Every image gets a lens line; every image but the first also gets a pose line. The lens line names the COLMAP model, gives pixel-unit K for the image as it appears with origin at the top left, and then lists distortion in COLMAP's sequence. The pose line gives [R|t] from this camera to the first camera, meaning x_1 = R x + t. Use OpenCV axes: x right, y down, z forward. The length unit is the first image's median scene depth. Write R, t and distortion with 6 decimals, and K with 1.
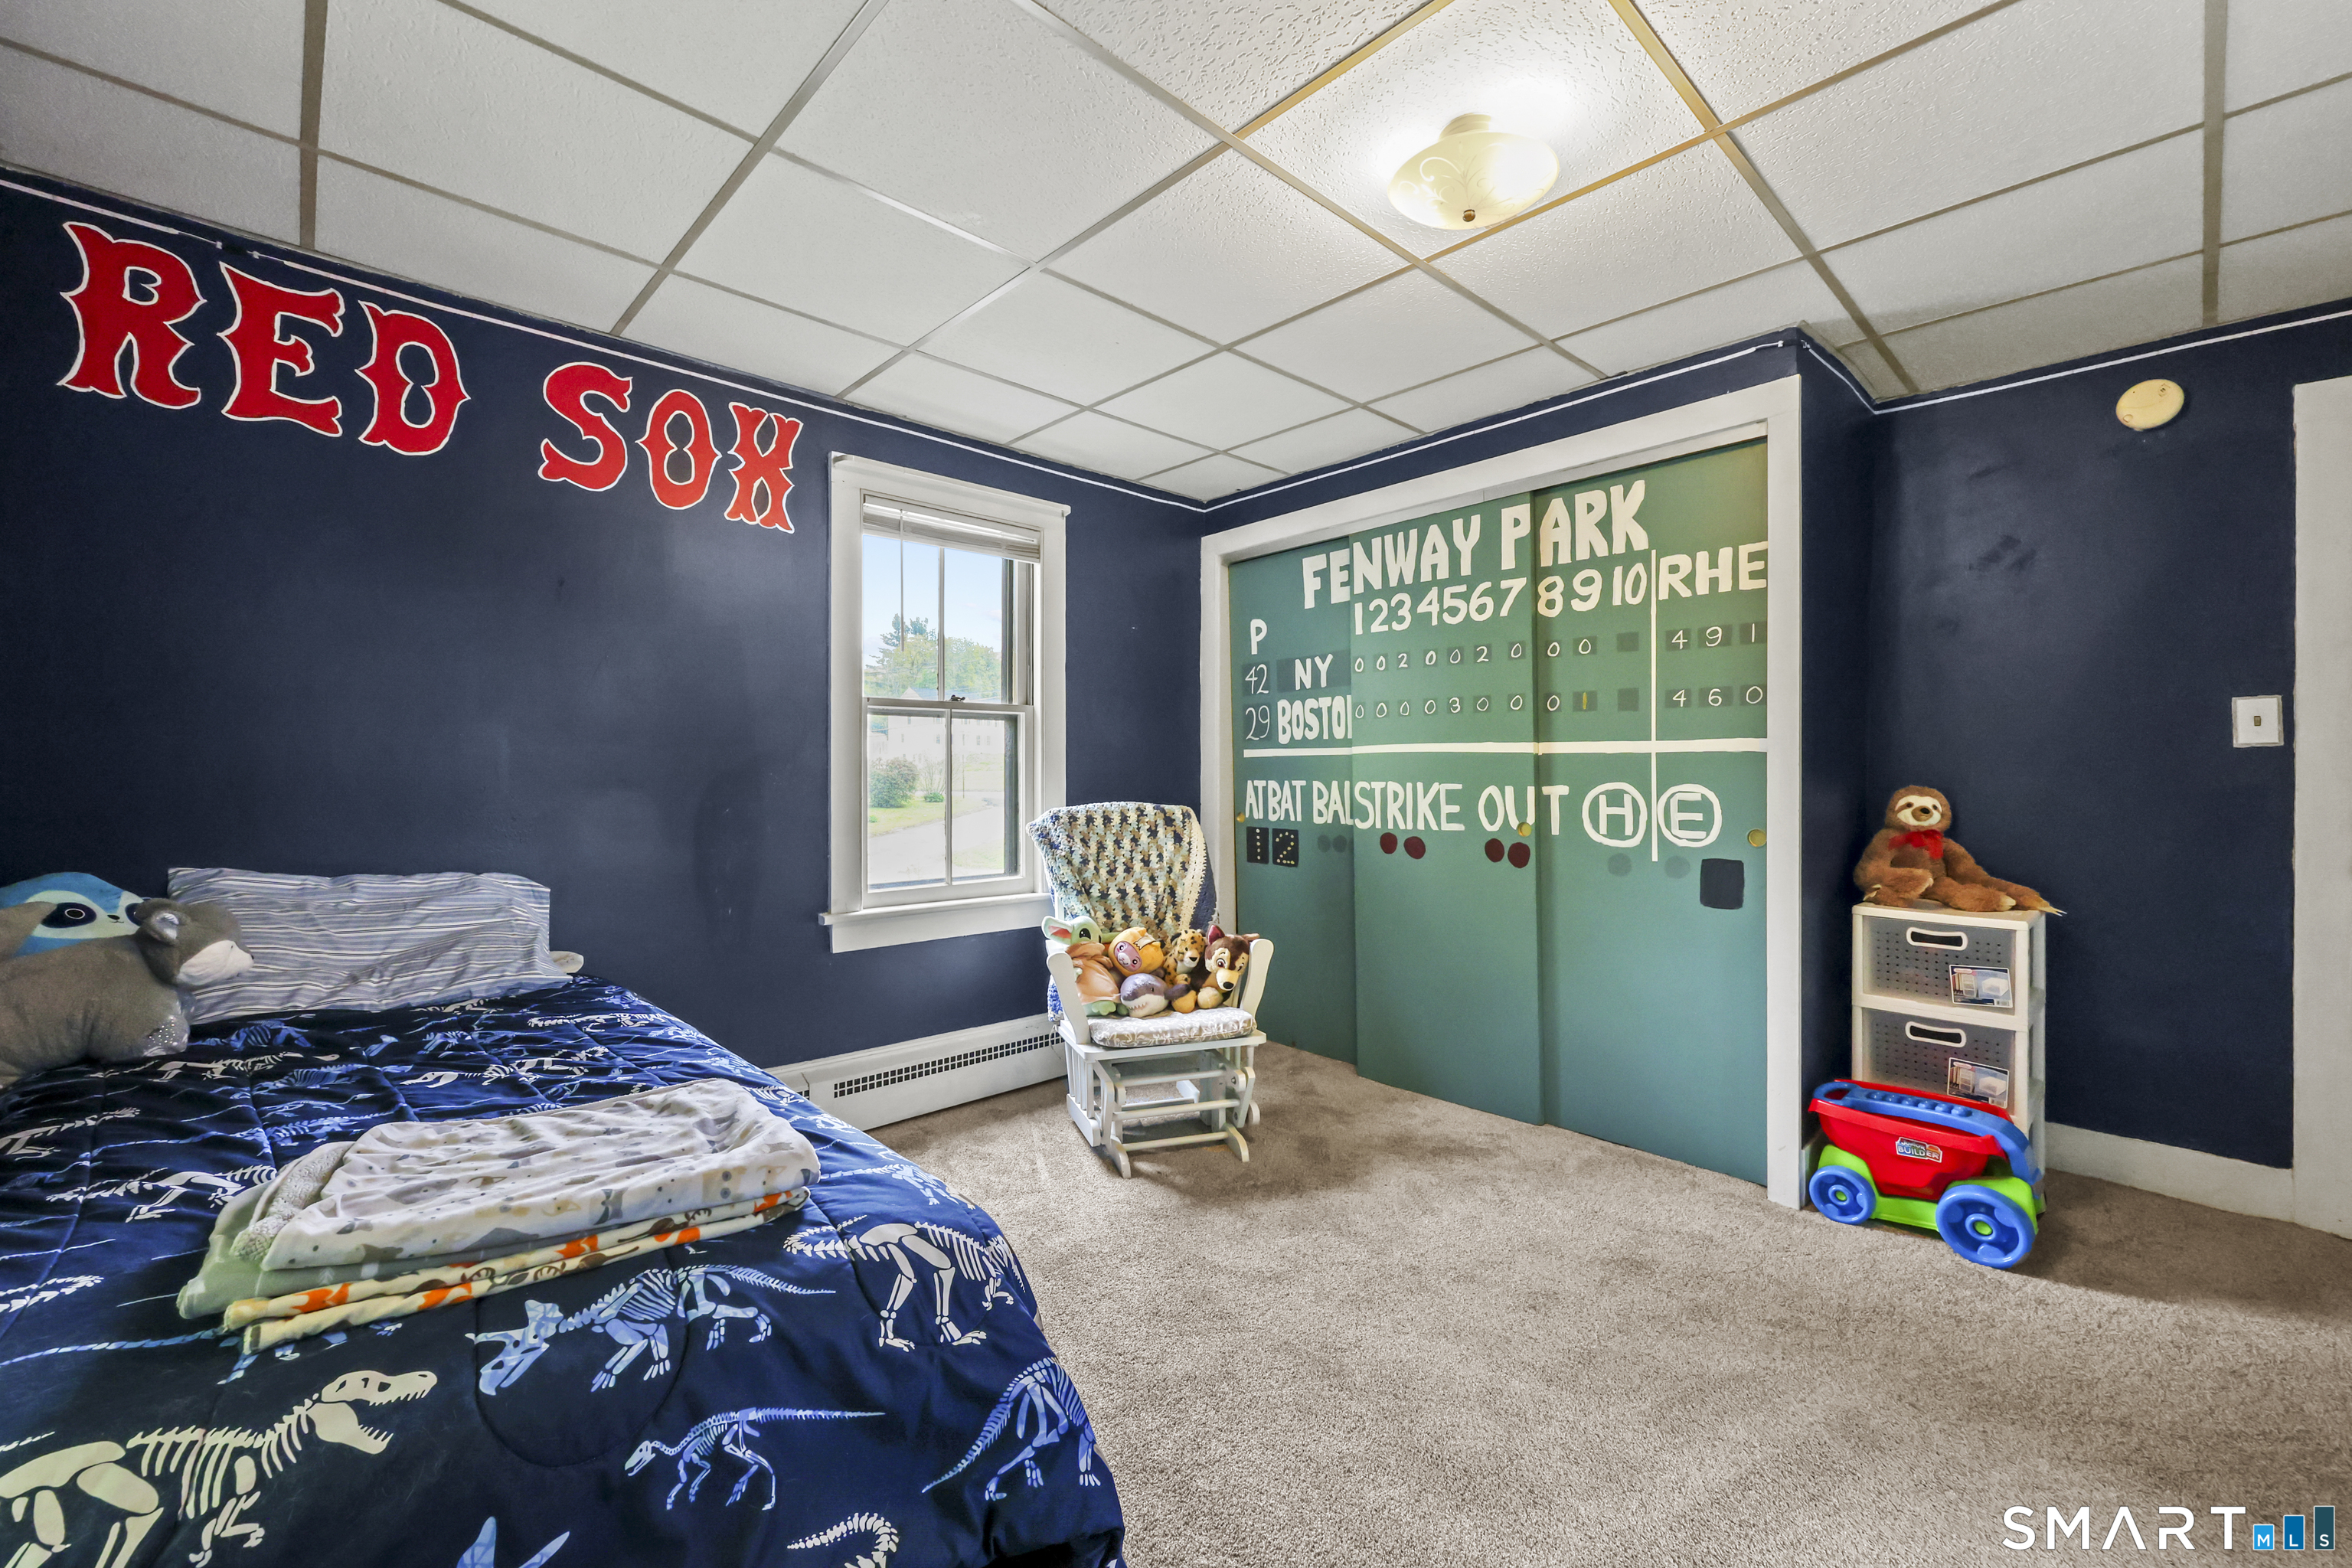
lens RADIAL K [[959.7, 0, 1172.6], [0, 959.7, 764.0], [0, 0, 1]] dist [0.000157, 0.000425]
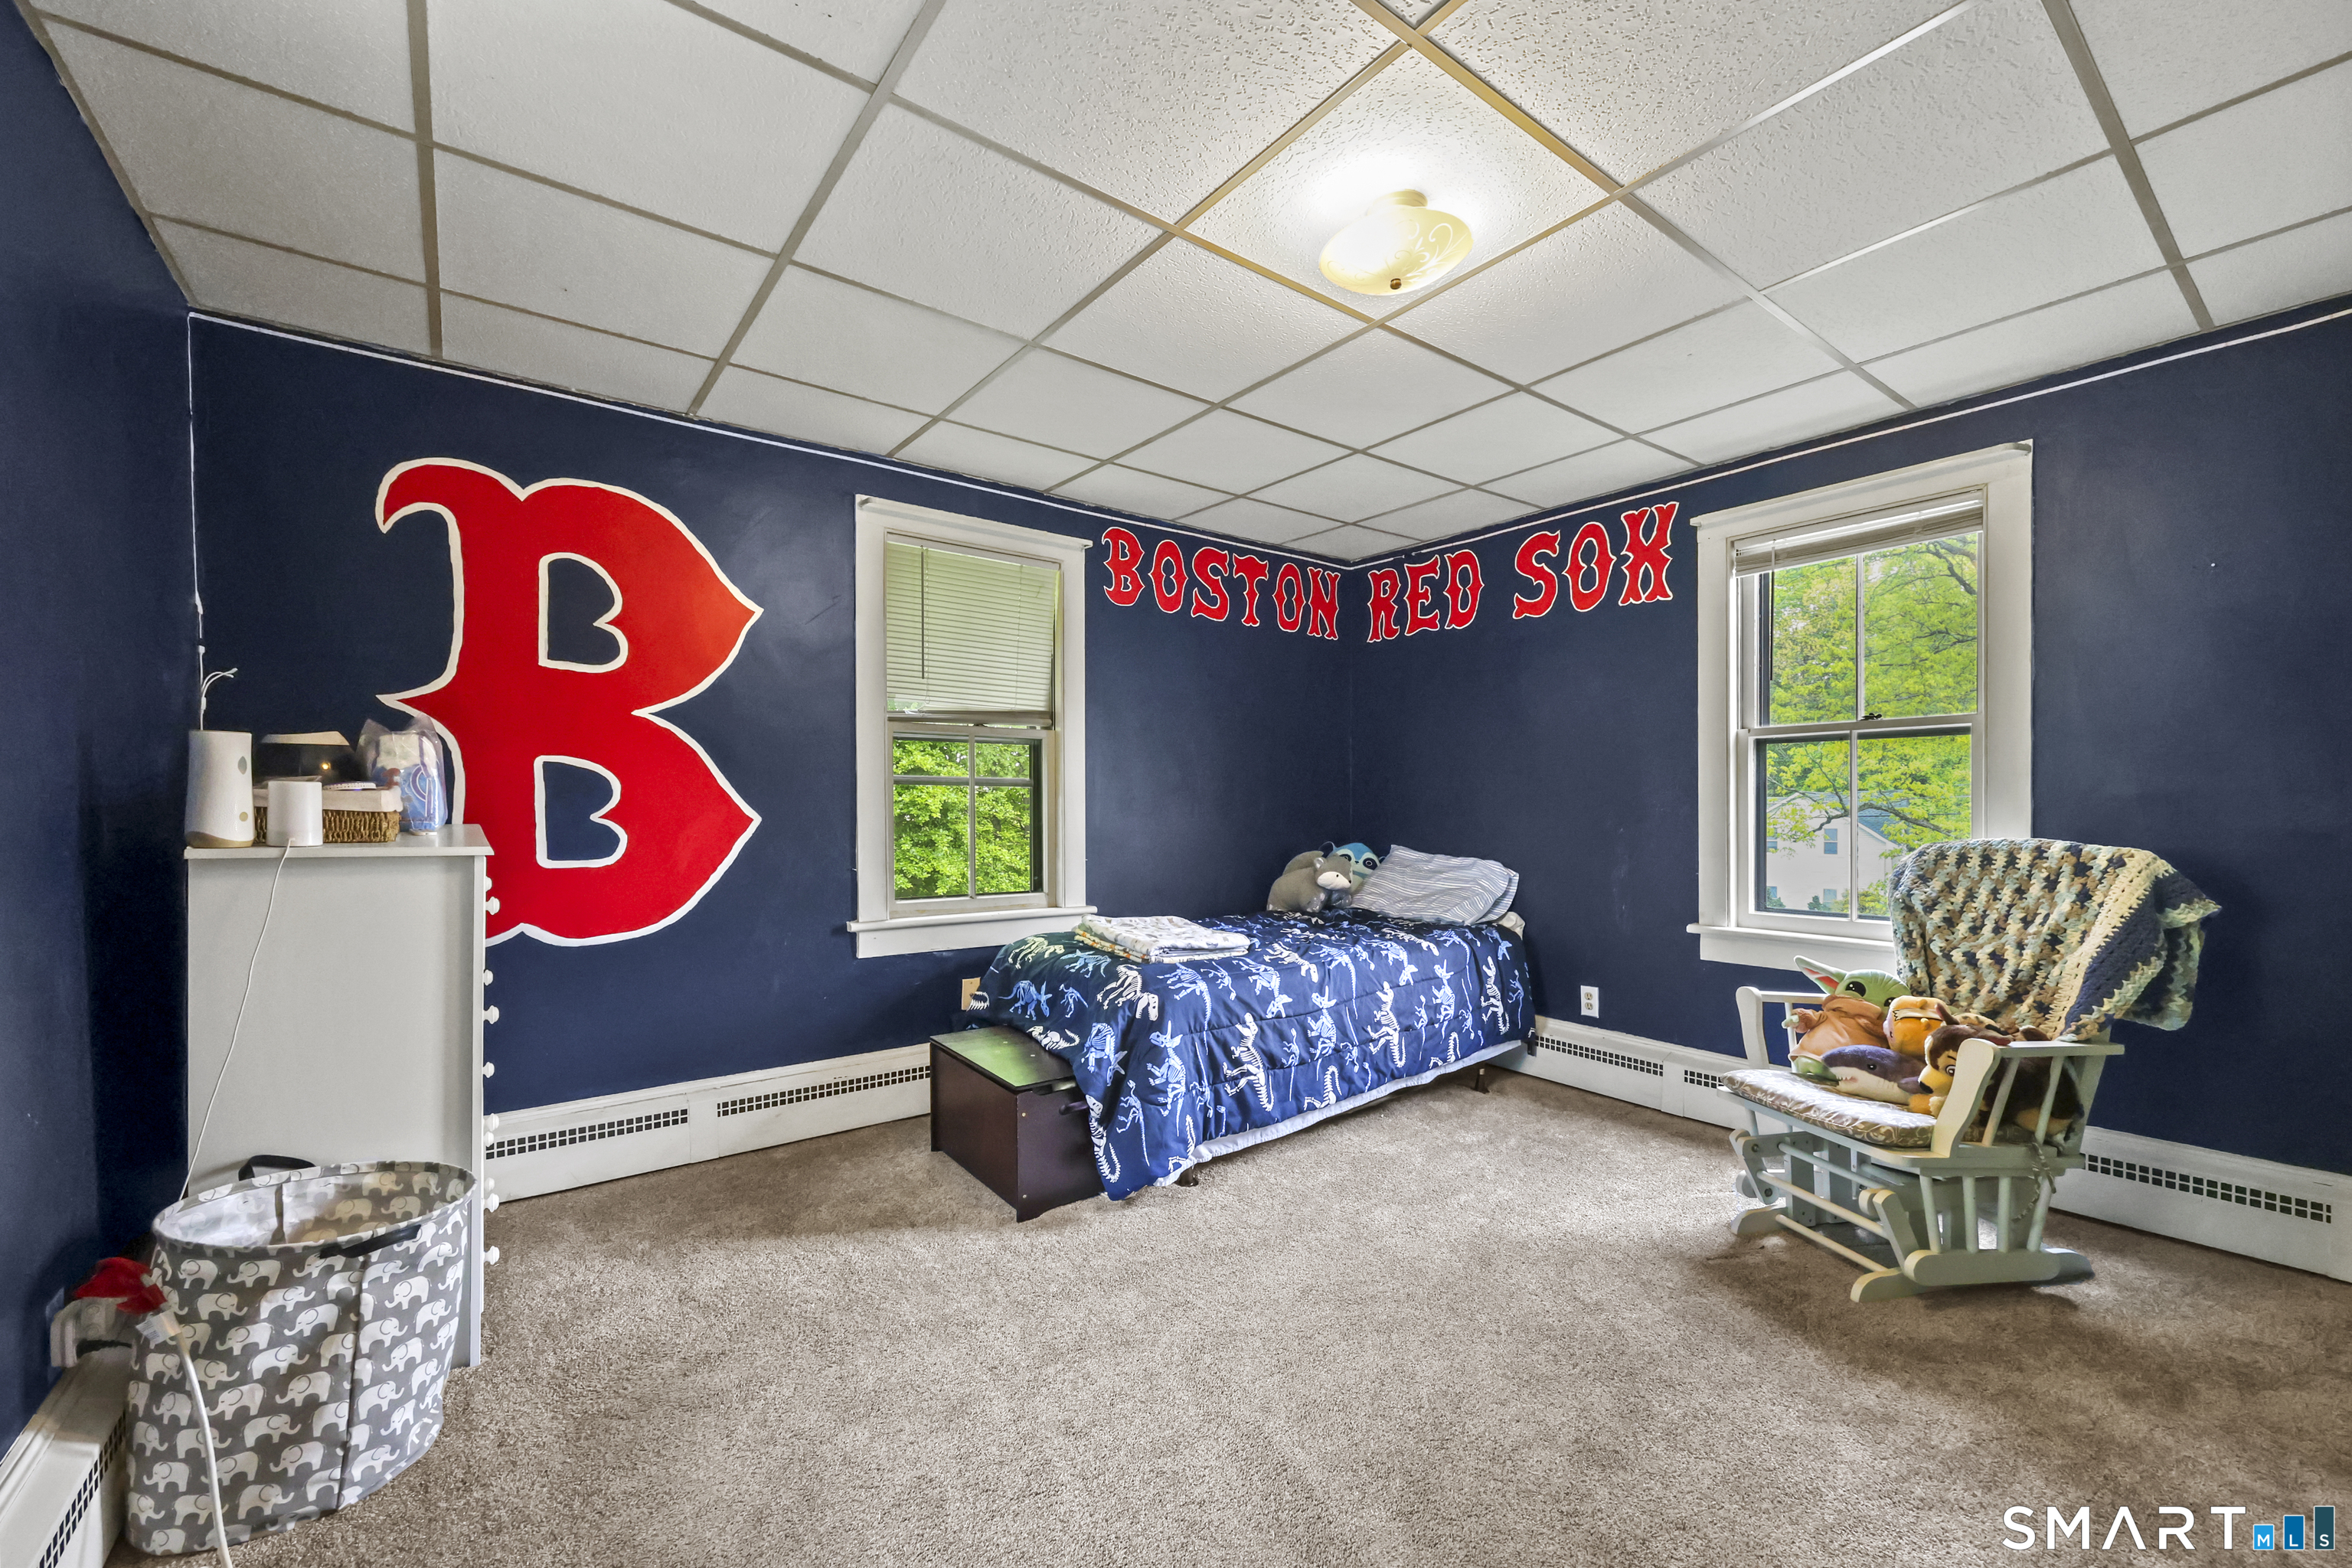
lens RADIAL K [[959.7, 0, 1176.8], [0, 959.7, 806.5], [0, 0, 1]] dist [0.000157, 0.000425]
pose [[-0.108568, 0.002096, -0.994087, 0.898448], [0.012920, 0.999916, 0.000697, 0.008354], [0.994005, -0.012768, -0.108586, 0.541451]]
